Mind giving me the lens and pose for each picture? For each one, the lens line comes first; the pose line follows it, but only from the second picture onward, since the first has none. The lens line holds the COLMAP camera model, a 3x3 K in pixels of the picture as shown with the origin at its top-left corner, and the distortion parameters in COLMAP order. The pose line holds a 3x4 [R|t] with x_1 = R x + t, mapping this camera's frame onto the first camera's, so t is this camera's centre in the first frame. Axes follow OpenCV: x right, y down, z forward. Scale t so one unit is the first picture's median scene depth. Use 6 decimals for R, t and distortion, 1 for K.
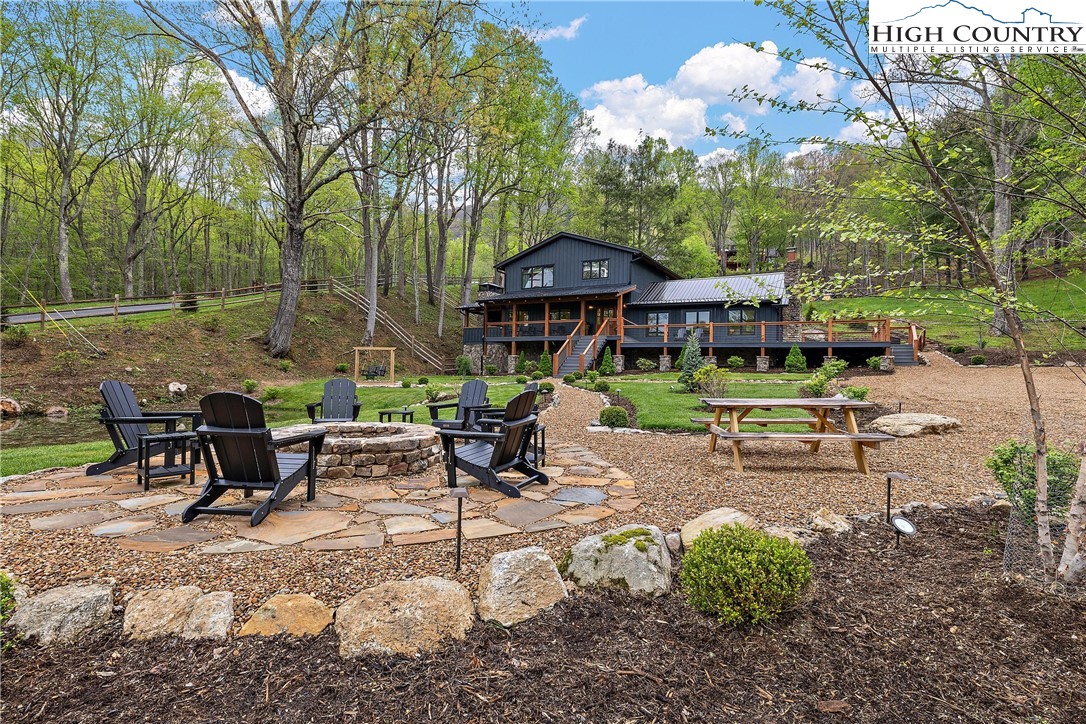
lens RADIAL K [[494.7, 0, 545.7], [0, 494.7, 363.5], [0, 0, 1]] dist [-0.017120, 0.000026]
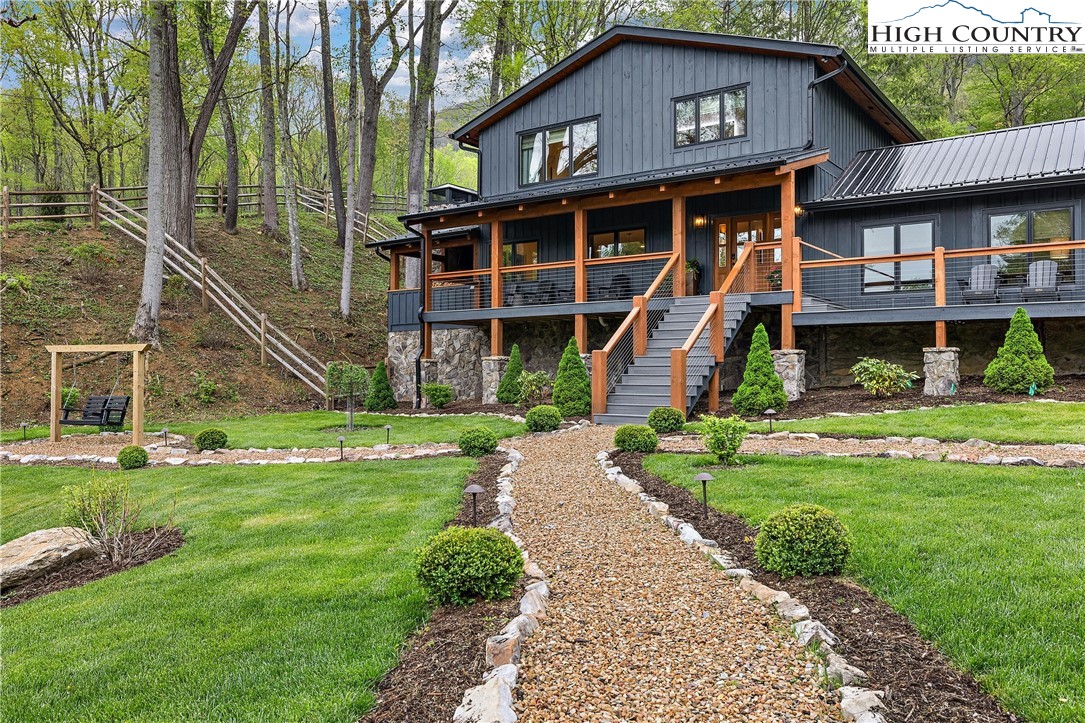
lens RADIAL K [[829.1, 0, 541.8], [0, 829.1, 363.8], [0, 0, 1]] dist [-0.011372, 0.000624]
pose [[0.995680, -0.024099, -0.089670, 0.029801], [0.024156, 0.999708, -0.000456, -0.010654], [0.089655, -0.001712, 0.995971, 0.414447]]
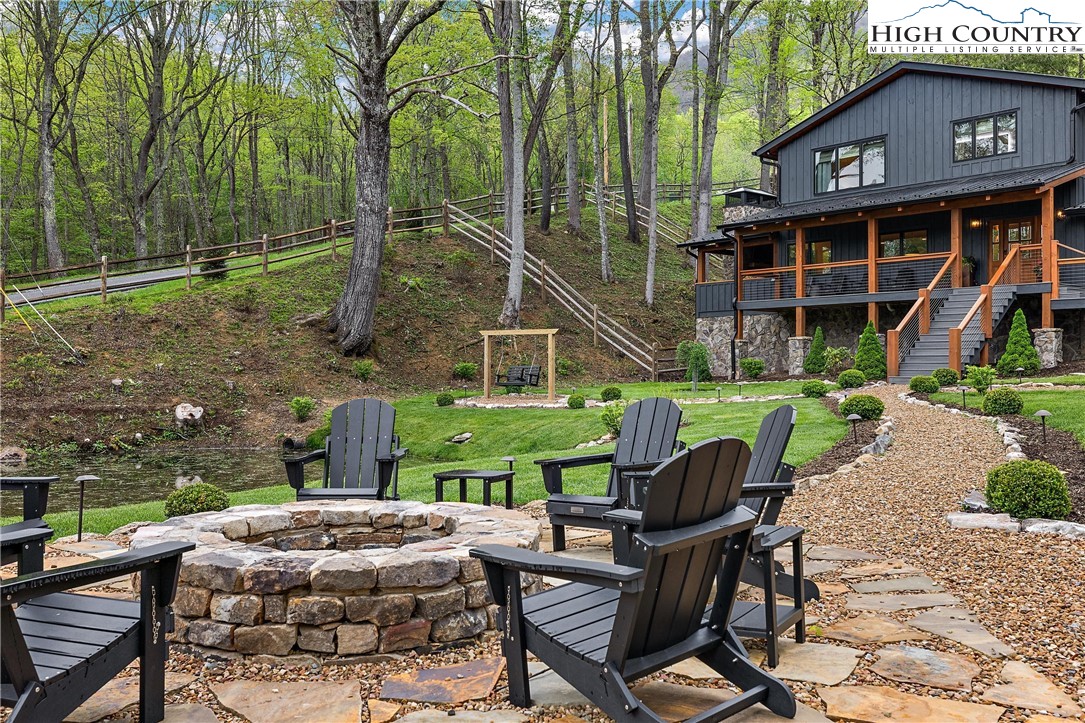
lens RADIAL K [[974.5, 0, 548.1], [0, 974.5, 359.3], [0, 0, 1]] dist [-0.011299, 0.016431]
pose [[0.945108, -0.025696, -0.325747, 0.010869], [0.026673, 0.999643, -0.001466, -0.000080], [0.325668, -0.007303, 0.945456, 0.051897]]
